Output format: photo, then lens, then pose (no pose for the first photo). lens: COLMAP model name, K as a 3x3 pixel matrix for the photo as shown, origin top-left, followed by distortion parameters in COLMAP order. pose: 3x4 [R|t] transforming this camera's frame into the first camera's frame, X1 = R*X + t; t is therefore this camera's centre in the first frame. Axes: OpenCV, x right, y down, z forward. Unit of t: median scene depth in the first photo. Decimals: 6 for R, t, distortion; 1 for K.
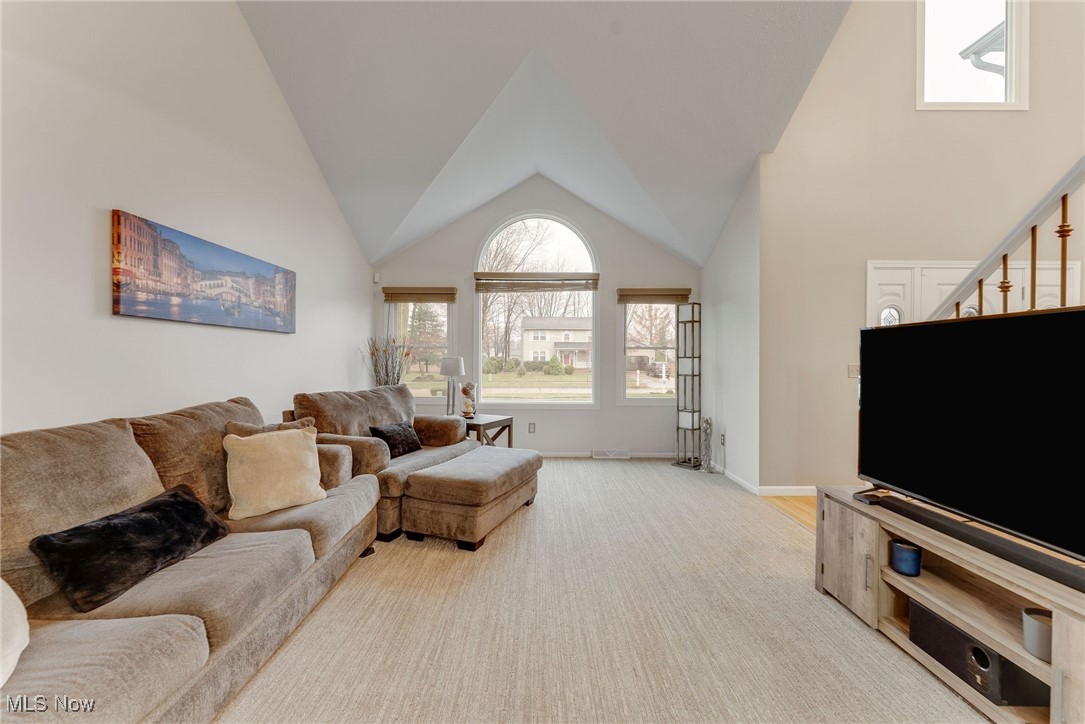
lens RADIAL K [[436.1, 0, 542.5], [0, 436.1, 362.0], [0, 0, 1]] dist [-0.002091, -0.000036]
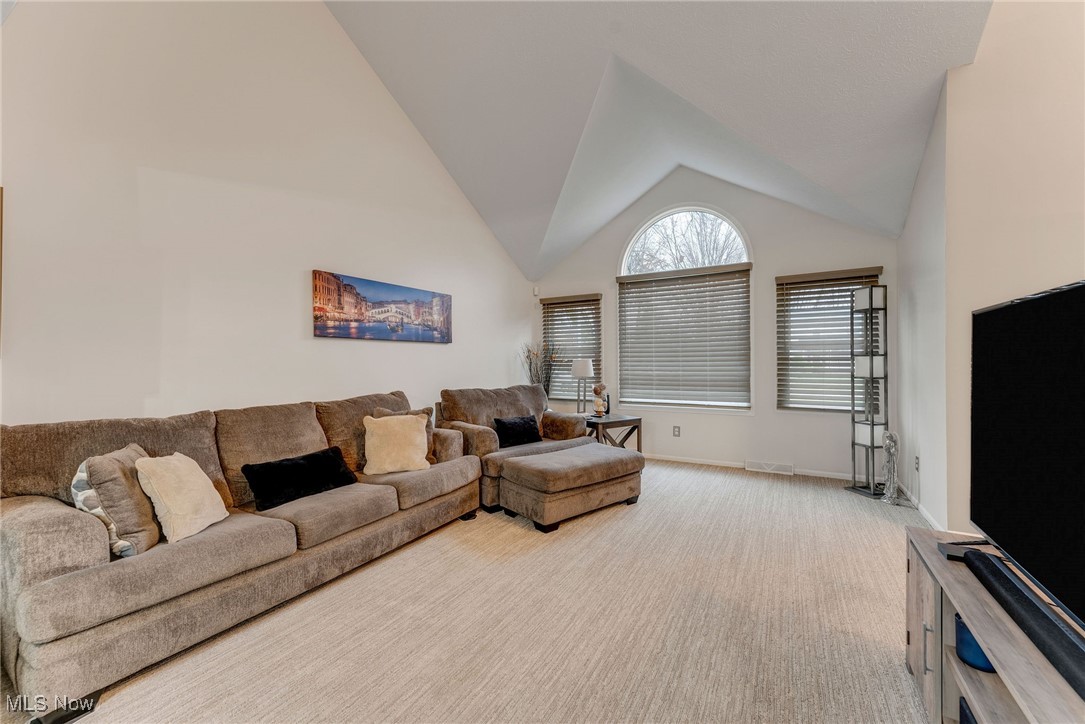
lens RADIAL K [[436.5, 0, 542.5], [0, 436.5, 362.0], [0, 0, 1]] dist [0.017967, 0.000159]
pose [[0.865872, -0.011114, -0.500143, 0.398065], [0.009479, 0.999938, -0.005810, 0.001256], [0.500176, 0.000290, 0.865923, 0.023600]]
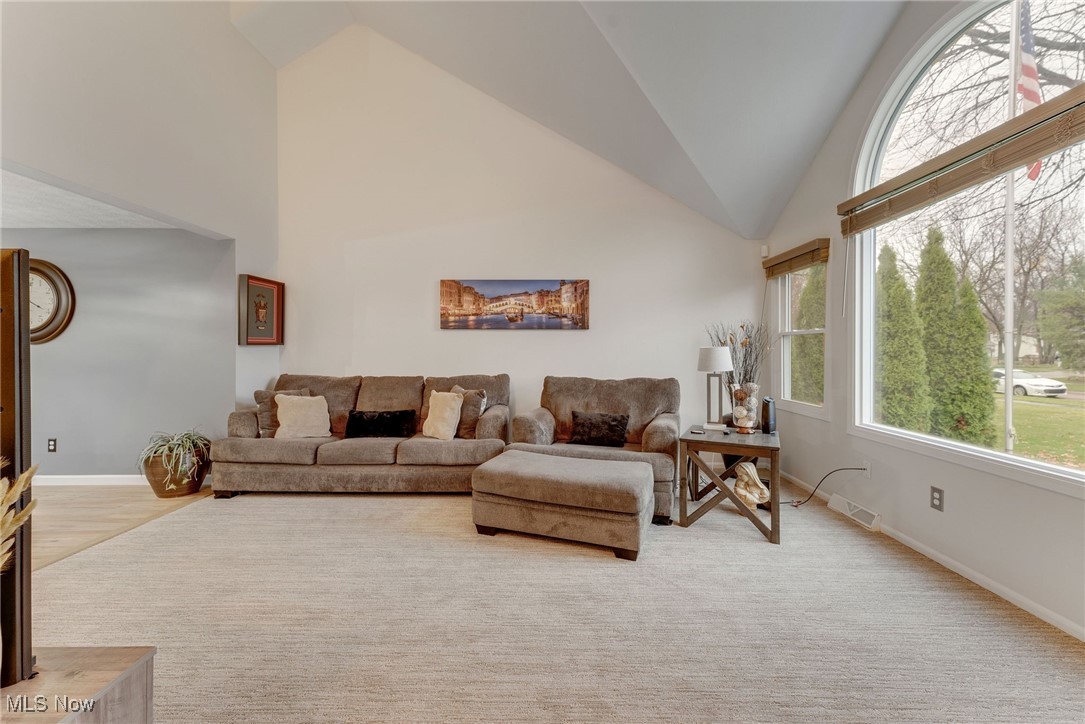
lens RADIAL K [[434.8, 0, 544.7], [0, 434.8, 351.3], [0, 0, 1]] dist [0.019023, 0.000018]
pose [[-0.016573, -0.003049, -0.999858, 0.867308], [-0.008195, 0.999962, -0.002913, 0.003030], [0.999829, 0.008146, -0.016597, 1.156310]]
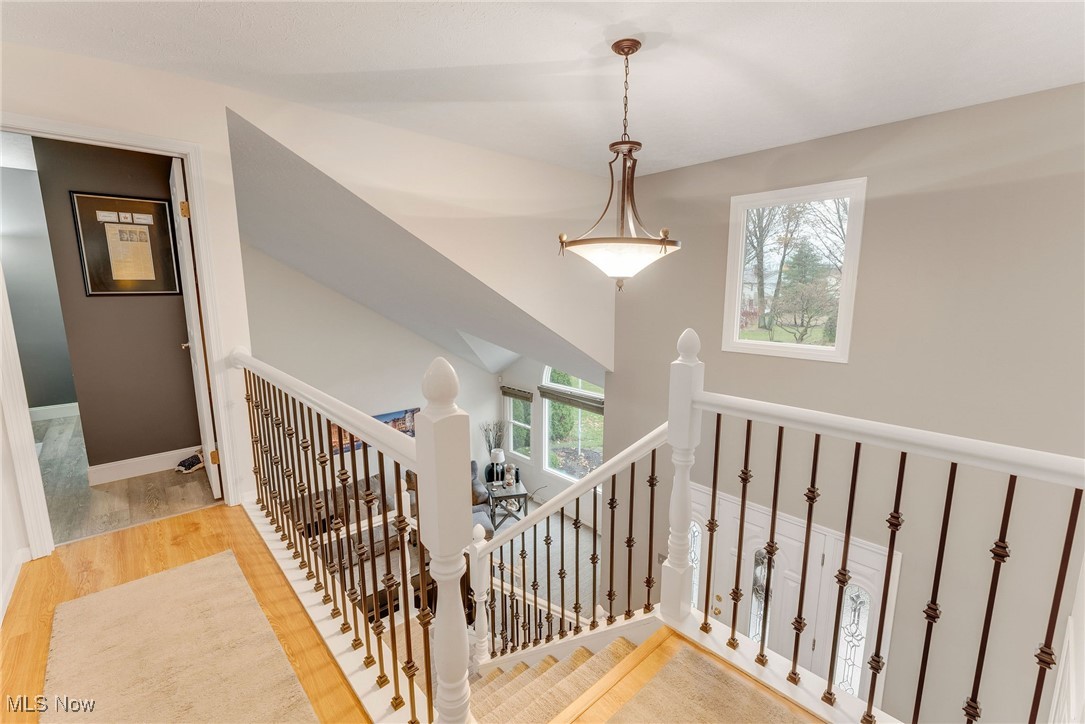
lens RADIAL K [[463.4, 0, 542.5], [0, 463.4, 362.0], [0, 0, 1]] dist [-0.002419, 0.000103]
pose [[0.668074, 0.119611, -0.734418, 1.923947], [-0.004271, 0.987596, 0.156960, -1.020135], [0.744082, -0.101725, 0.660298, -0.049308]]
